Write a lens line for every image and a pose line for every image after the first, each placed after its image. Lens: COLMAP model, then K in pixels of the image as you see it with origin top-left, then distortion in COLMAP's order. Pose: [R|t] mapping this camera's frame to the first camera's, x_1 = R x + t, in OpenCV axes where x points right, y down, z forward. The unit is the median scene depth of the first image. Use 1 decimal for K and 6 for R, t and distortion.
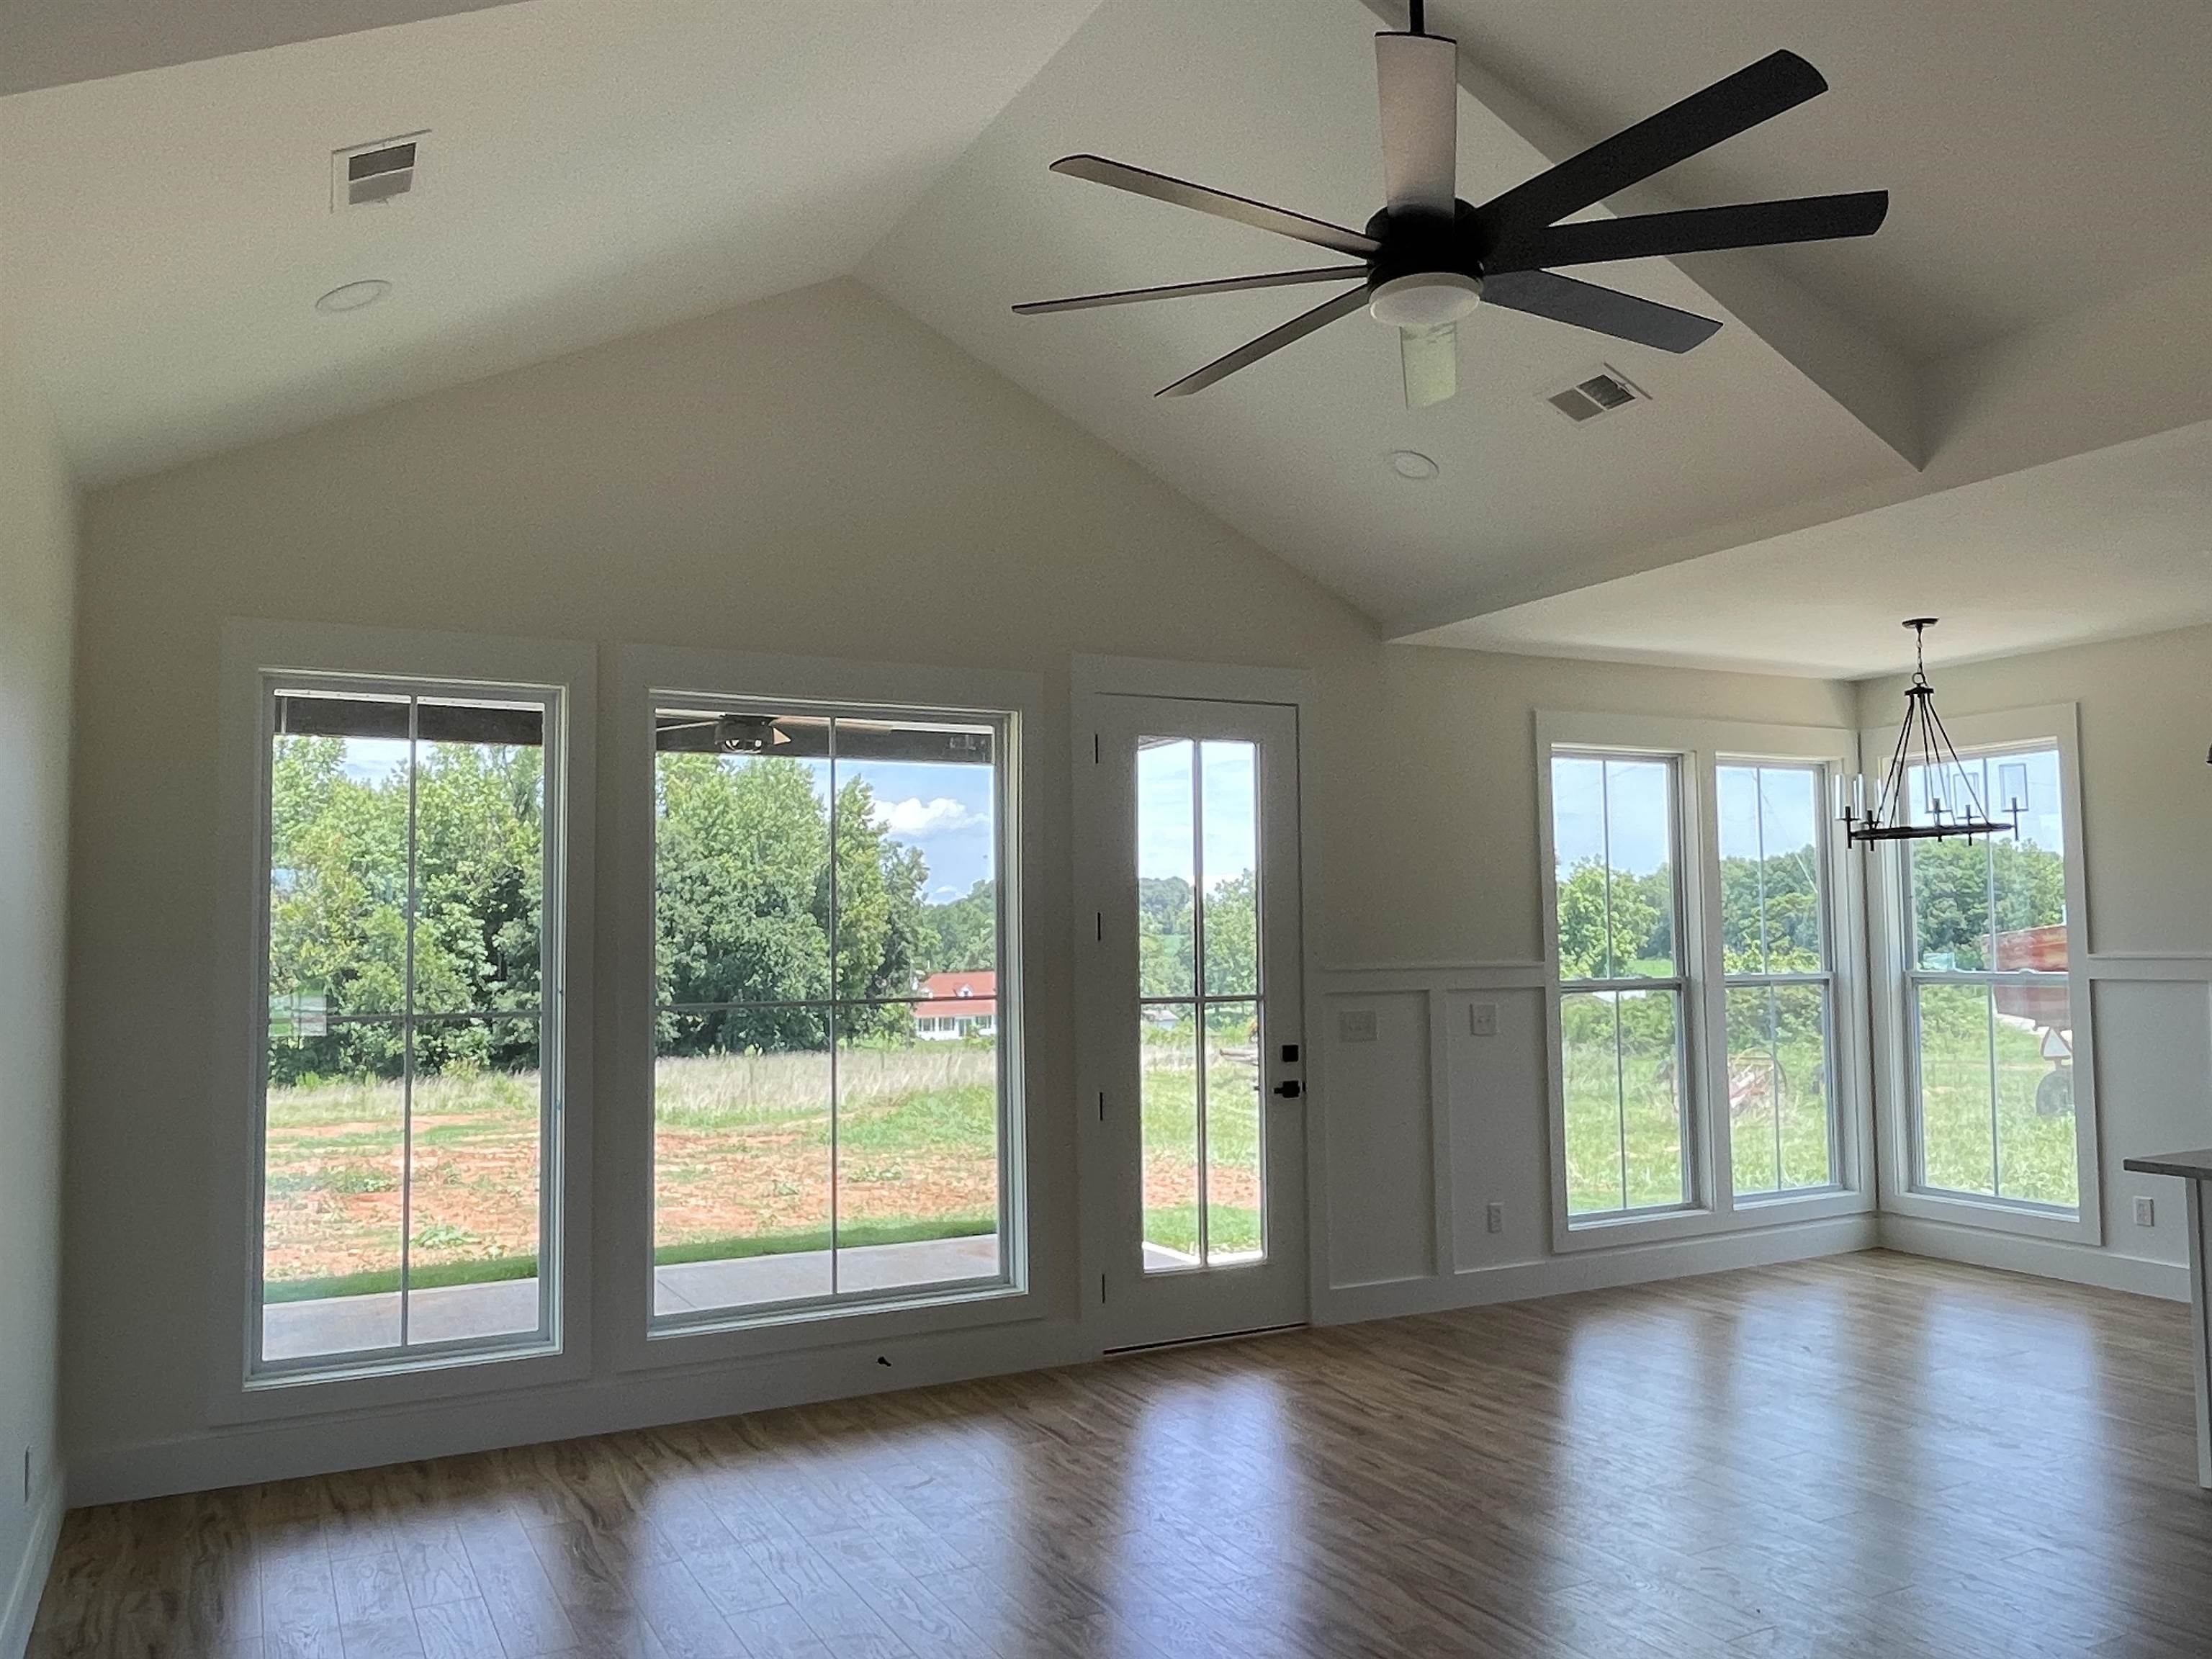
lens RADIAL K [[1629.4, 0, 1077.7], [0, 1629.4, 841.3], [0, 0, 1]] dist [0.011763, -0.028626]
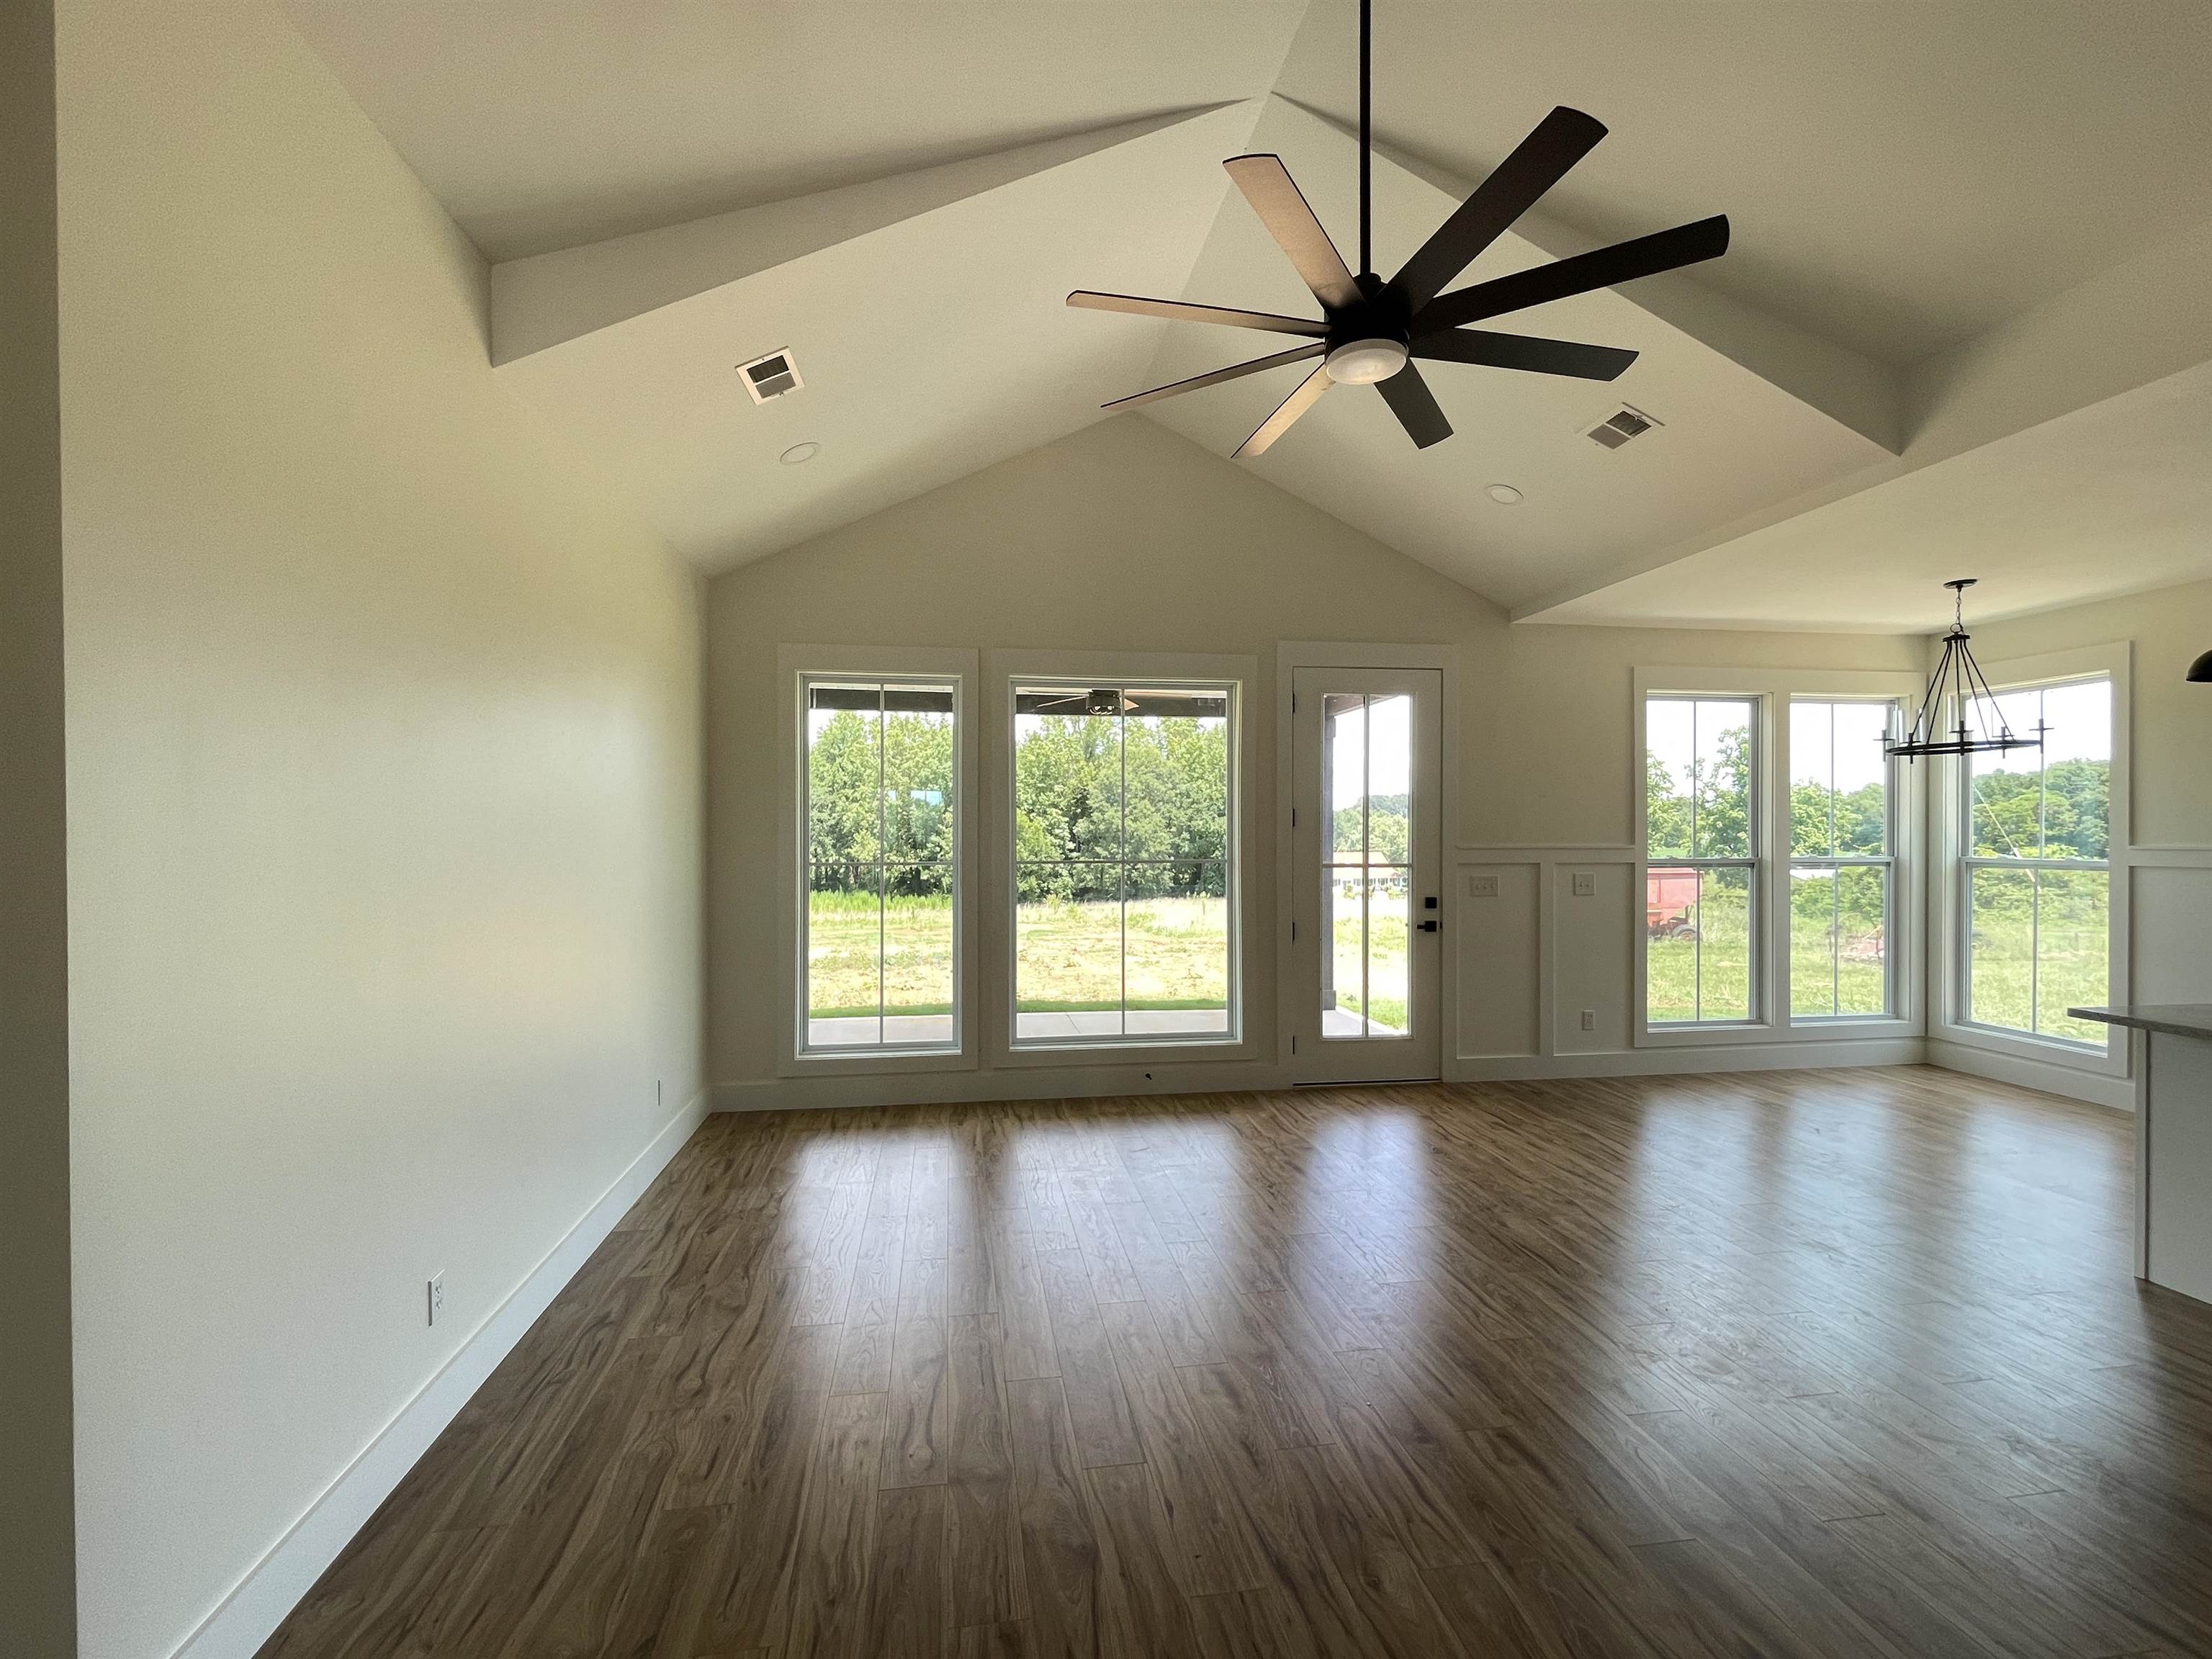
lens RADIAL K [[971.3, 0, 1093.8], [0, 971.3, 839.1], [0, 0, 1]] dist [0.000422, -0.000217]
pose [[0.946193, 0.013297, -0.323330, 0.117801], [0.008896, 0.997709, 0.067065, 0.007796], [0.323481, -0.066333, 0.943907, 0.049121]]
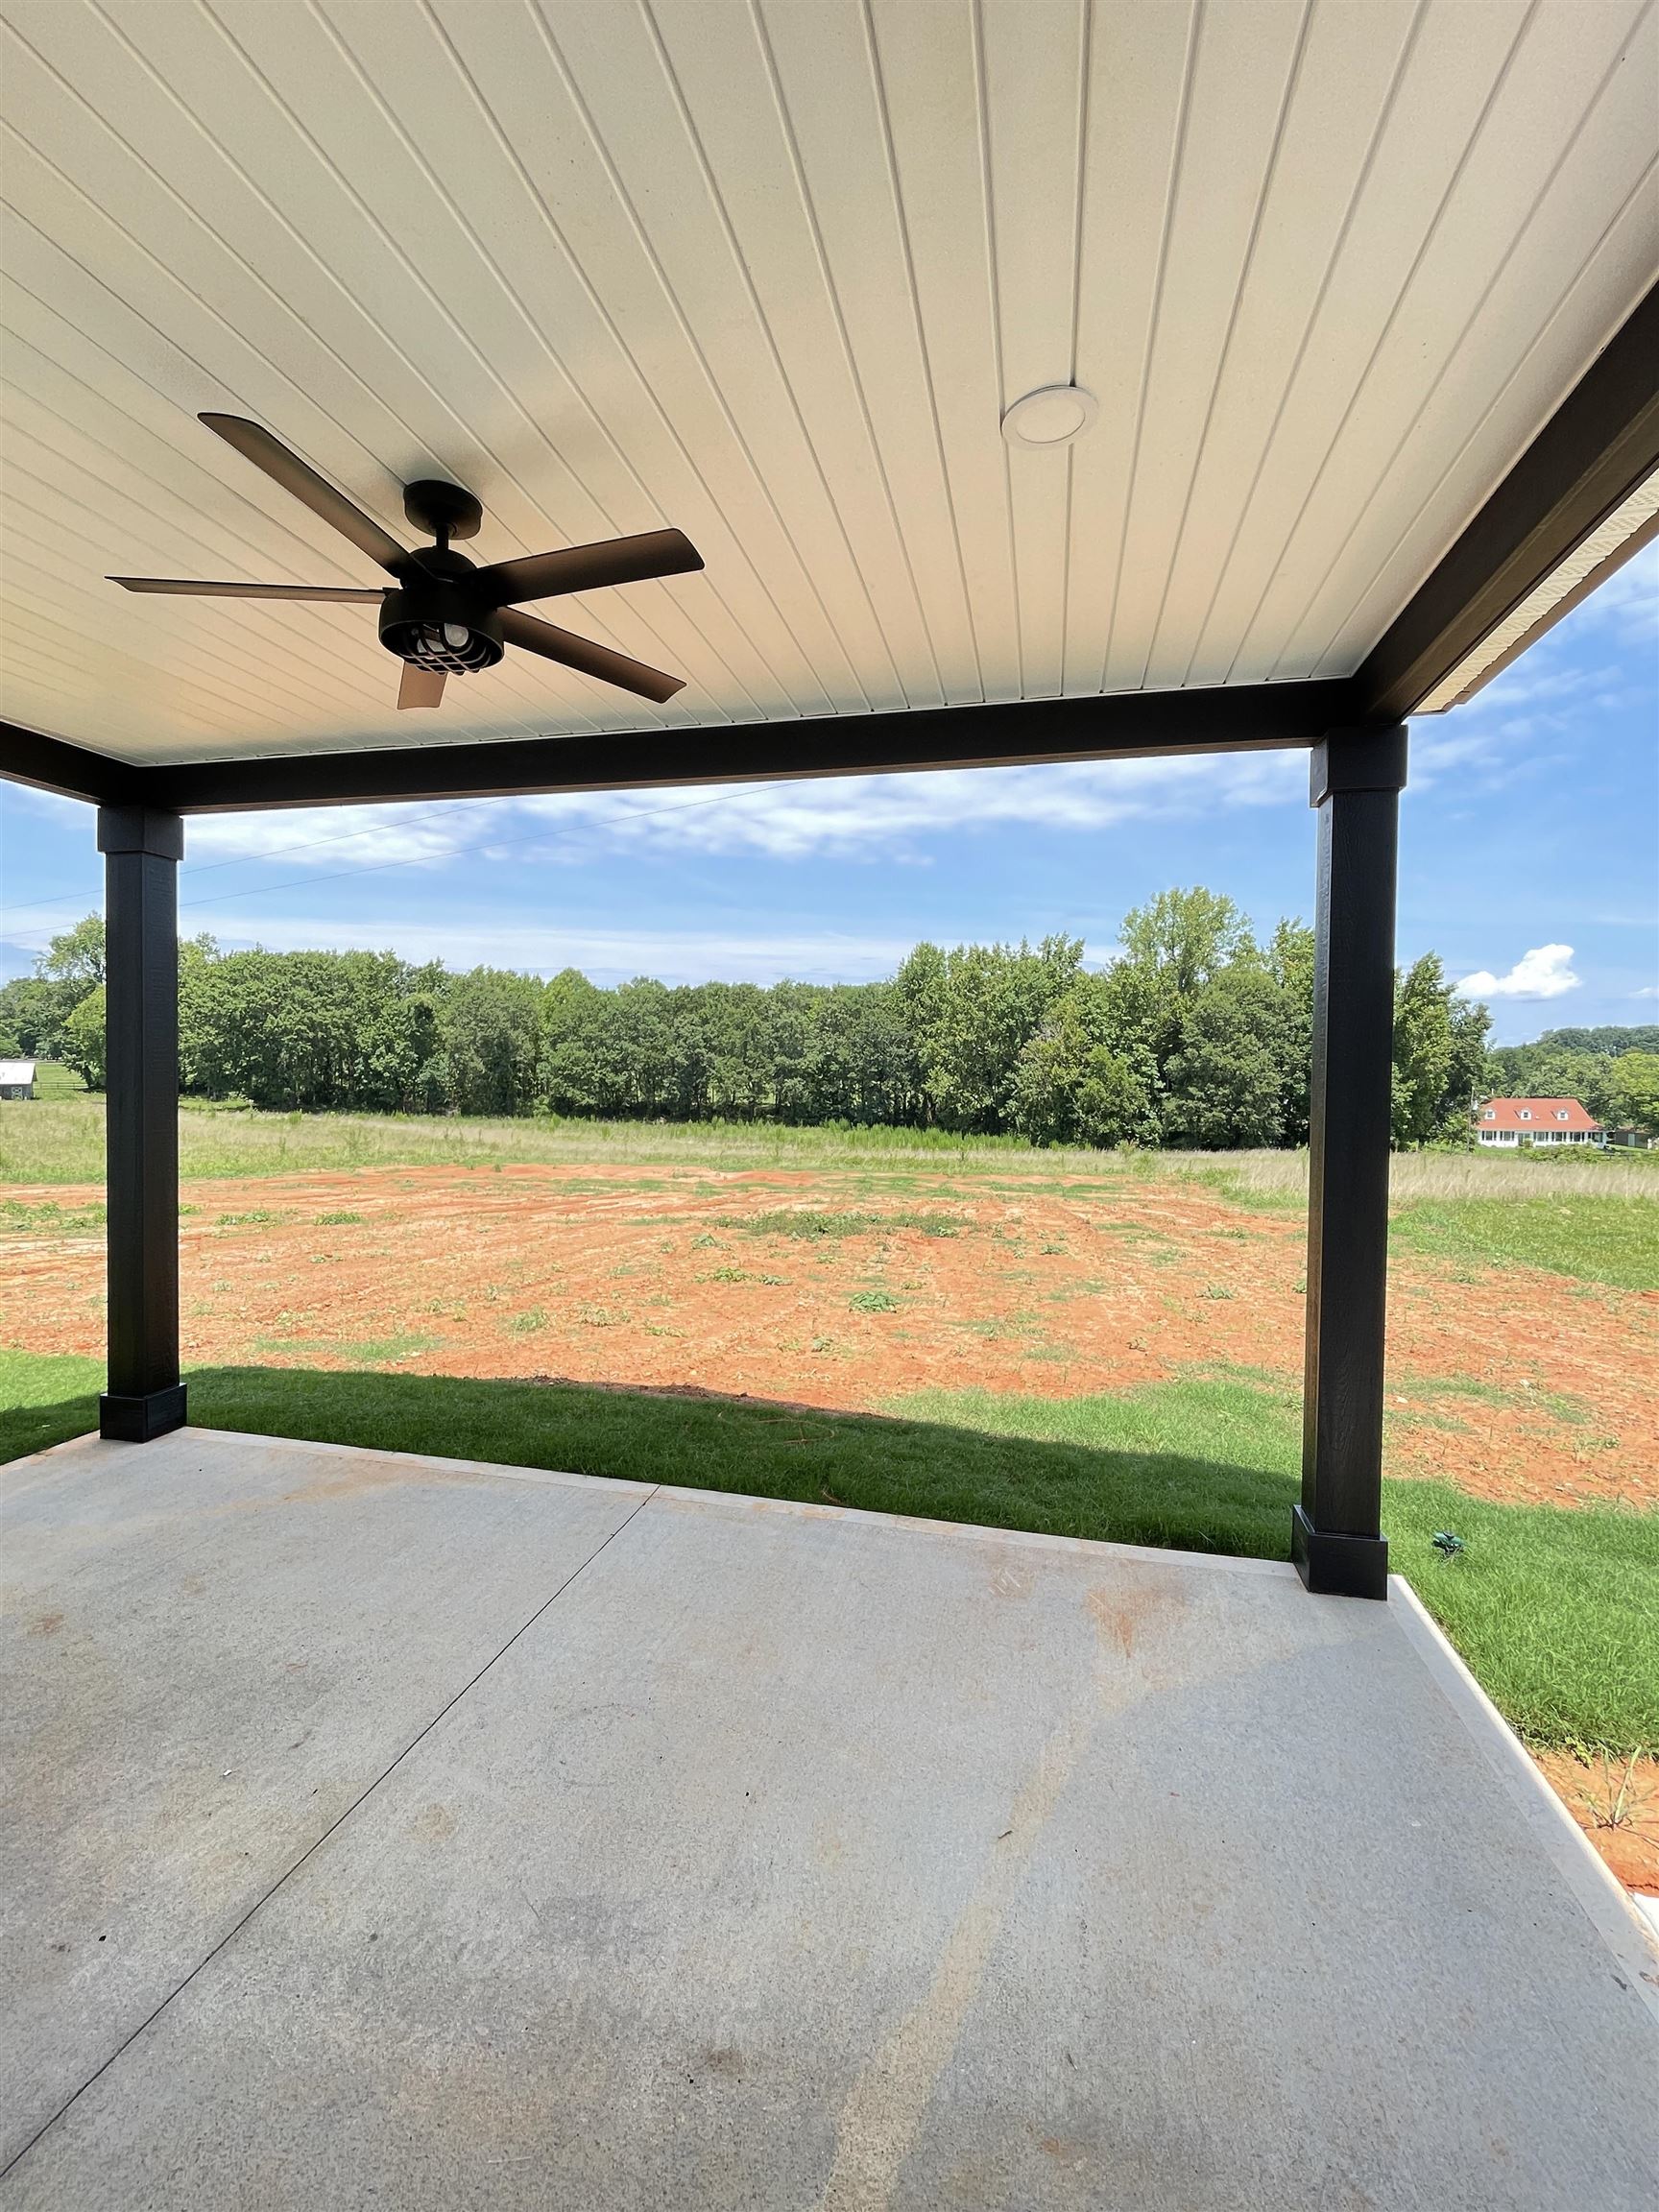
lens RADIAL K [[971.3, 0, 823.7], [0, 971.3, 1099.7], [0, 0, 1]] dist [0.000422, -0.000217]
pose [[0.764379, 0.040775, -0.643476, 0.080494], [0.019801, 0.996043, 0.086638, 0.055422], [0.644463, -0.078966, 0.760547, 0.846347]]
